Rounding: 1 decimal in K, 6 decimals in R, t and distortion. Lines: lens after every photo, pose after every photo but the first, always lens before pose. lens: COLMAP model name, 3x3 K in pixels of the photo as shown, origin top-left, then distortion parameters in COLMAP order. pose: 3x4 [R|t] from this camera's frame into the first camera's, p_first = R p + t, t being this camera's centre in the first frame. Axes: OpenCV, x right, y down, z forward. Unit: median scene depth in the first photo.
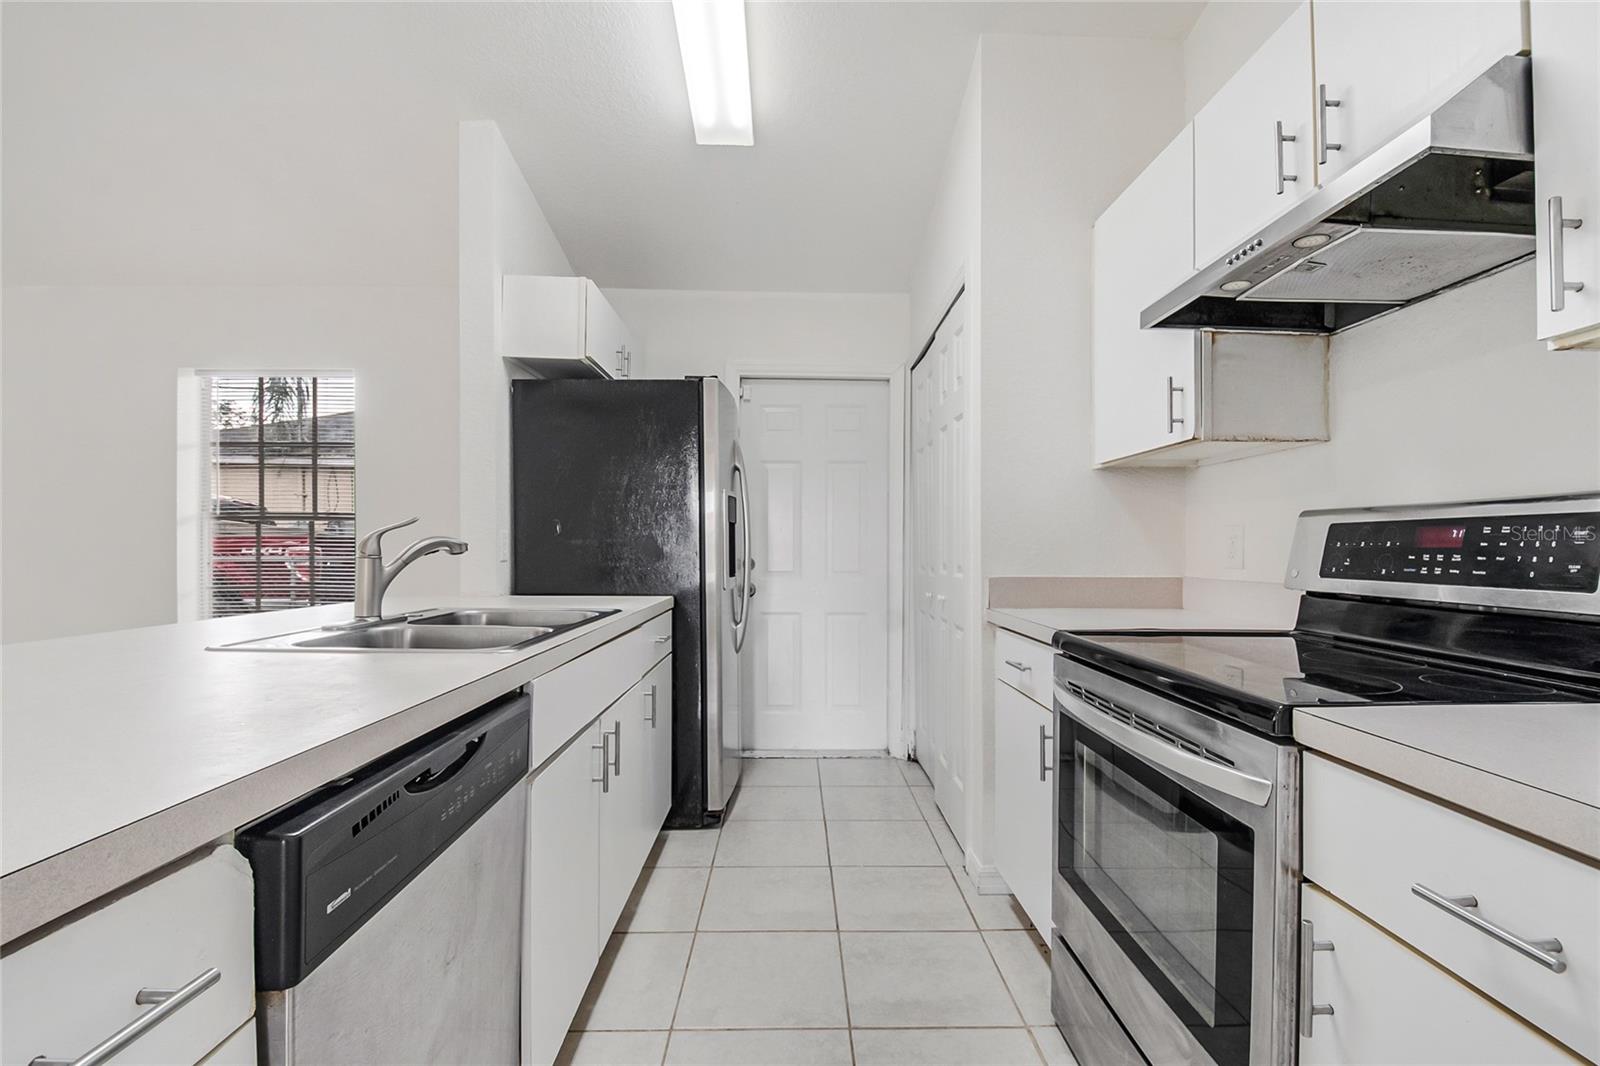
lens RADIAL K [[700.4, 0, 812.0], [0, 700.4, 547.6], [0, 0, 1]] dist [0.006651, -0.013132]
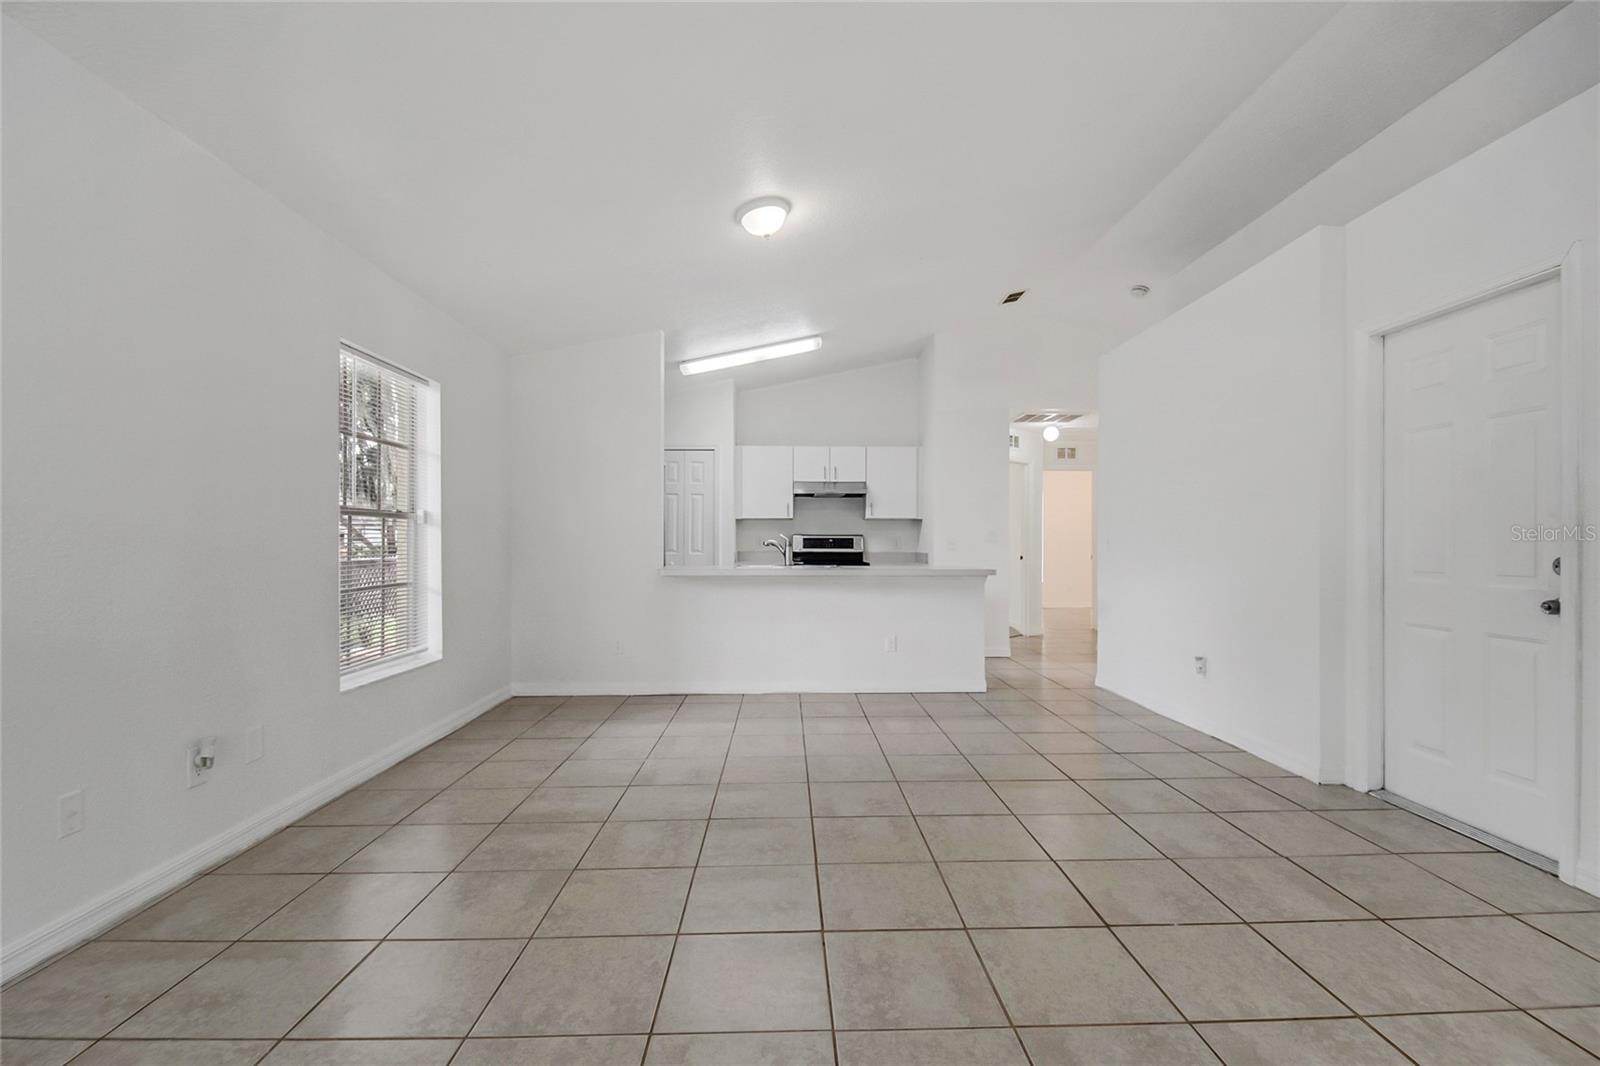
lens RADIAL K [[700.4, 0, 805.5], [0, 700.4, 545.6], [0, 0, 1]] dist [0.006651, -0.013132]
pose [[0.001374, -0.003921, 0.999991, -3.525813], [-0.003322, 0.999987, 0.003926, -0.000153], [-0.999994, -0.003327, 0.001361, 0.821032]]
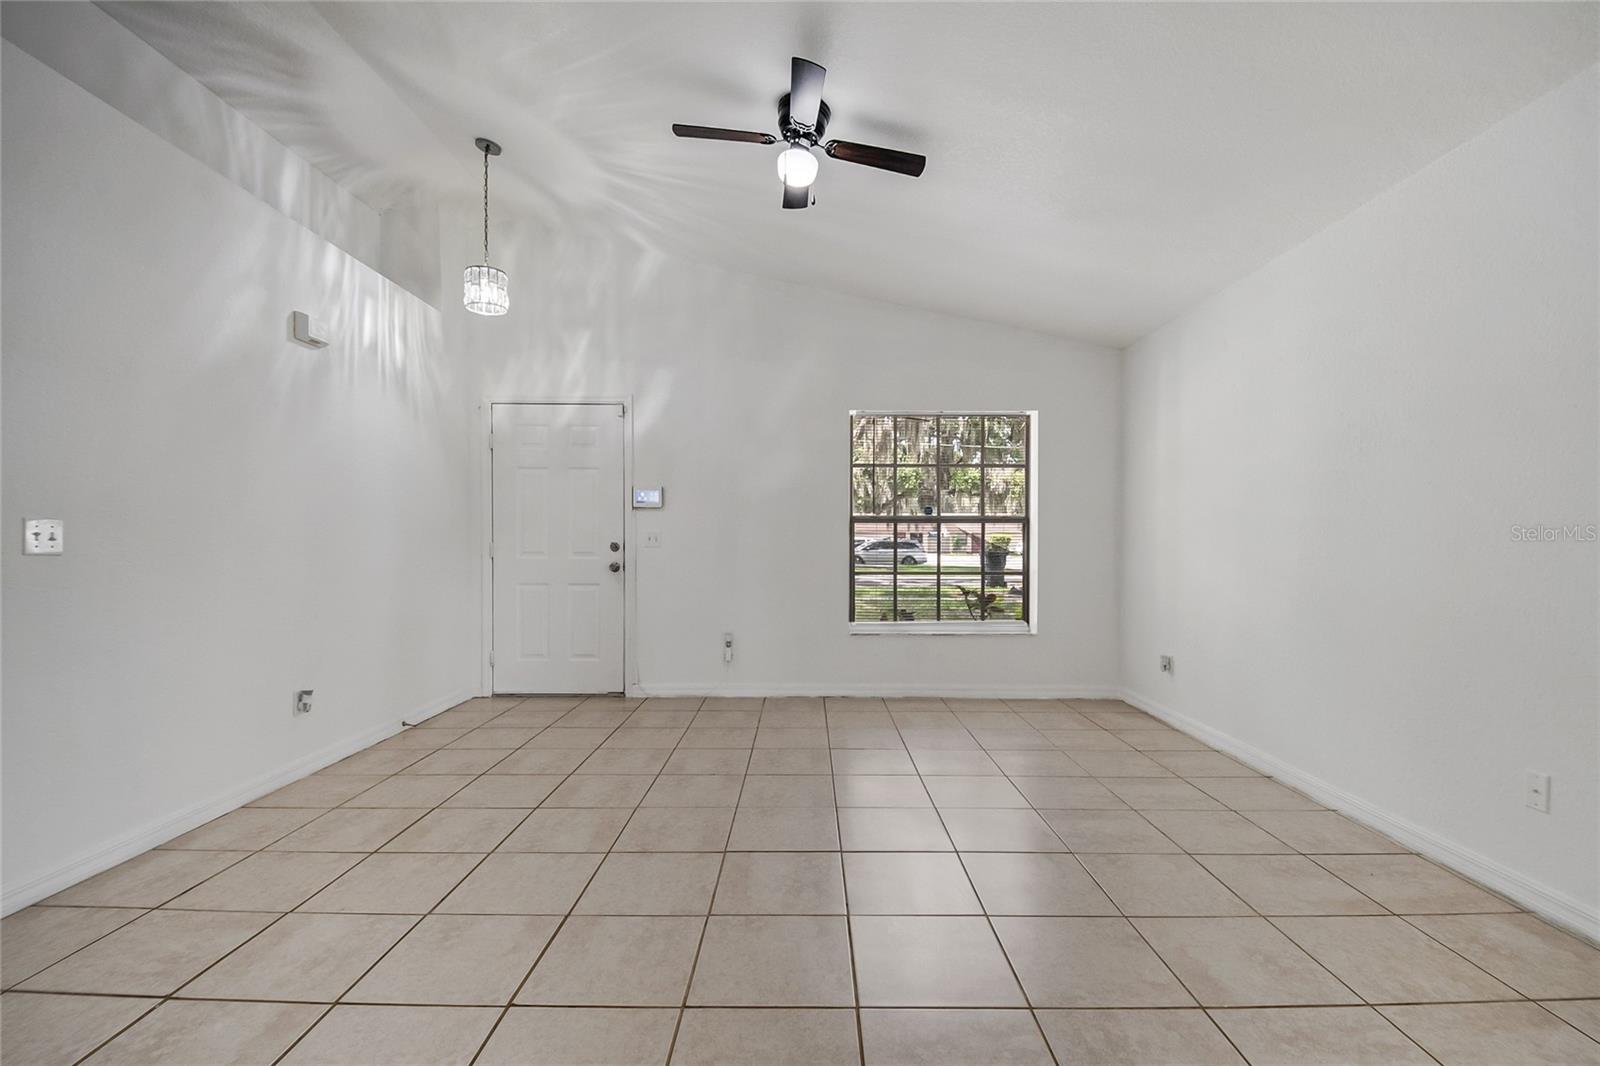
lens RADIAL K [[700.4, 0, 810.5], [0, 700.4, 545.1], [0, 0, 1]] dist [0.006651, -0.013132]
pose [[-0.029425, 0.006599, -0.999545, -1.287171], [-0.000066, 0.999978, 0.006604, 0.000915], [0.999567, 0.000260, -0.029424, 0.766330]]
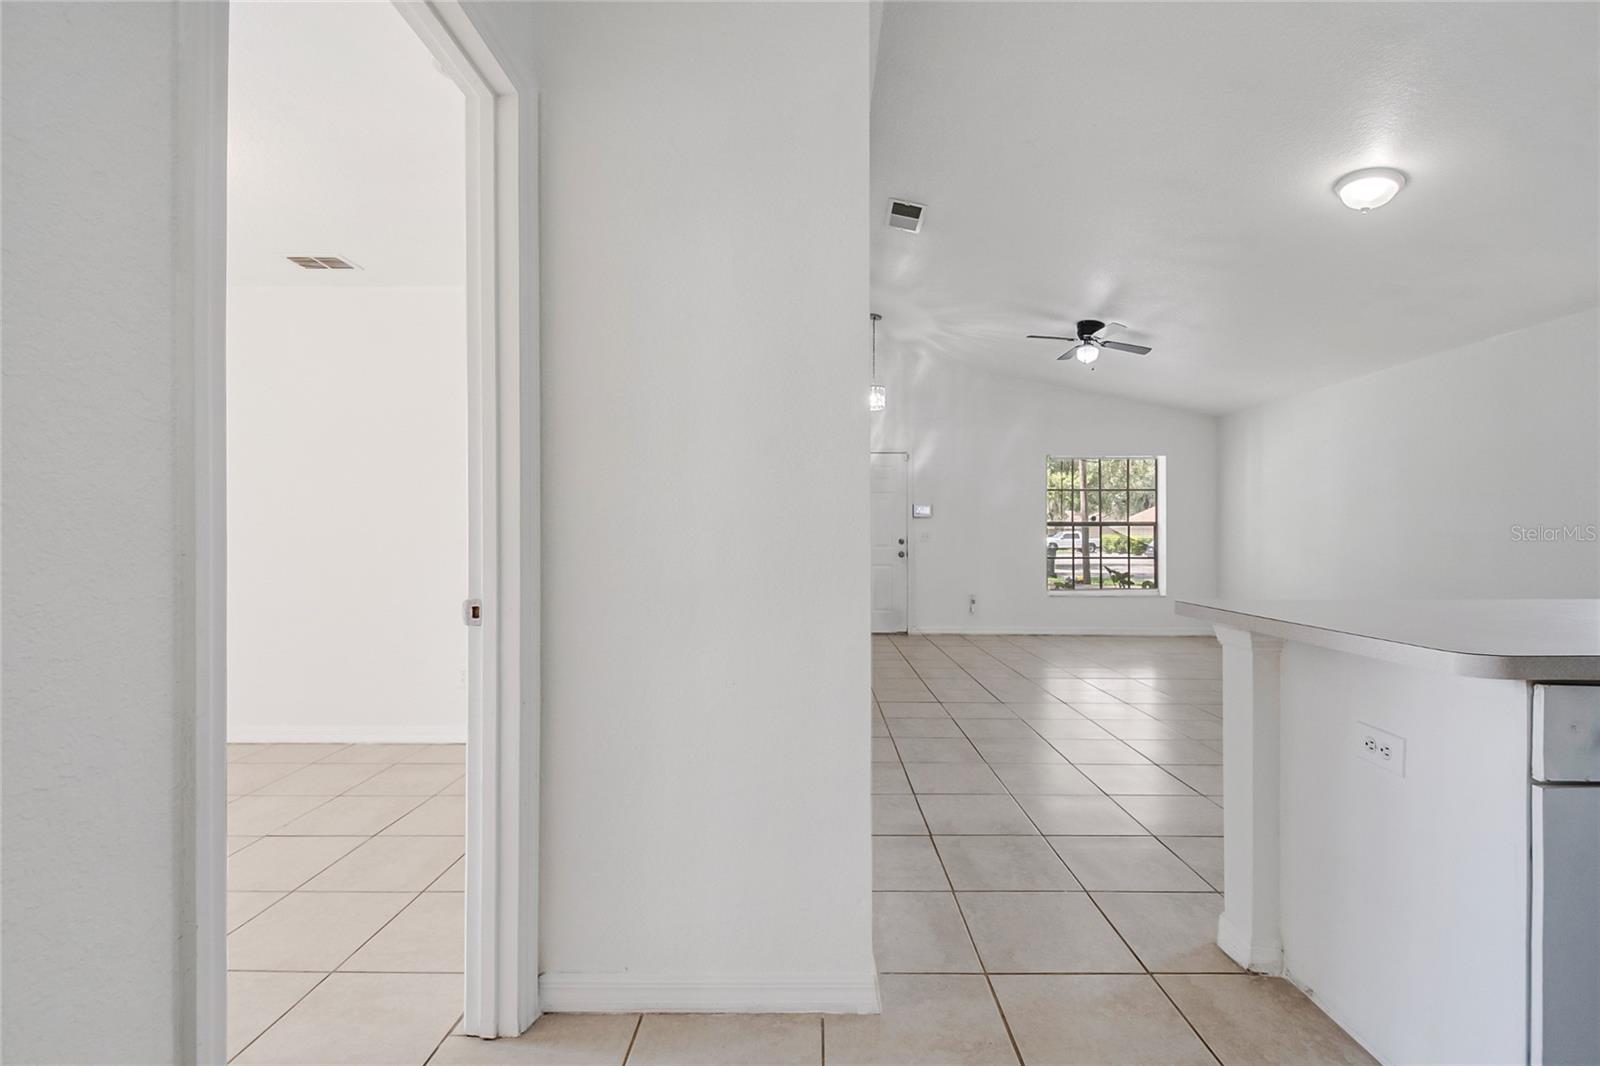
lens RADIAL K [[700.4, 0, 809.2], [0, 700.4, 540.8], [0, 0, 1]] dist [0.006651, -0.013132]
pose [[-0.042825, 0.007173, -0.999057, 0.413102], [-0.000285, 0.999974, 0.007191, -0.009018], [0.999083, 0.000593, -0.042822, -0.458227]]
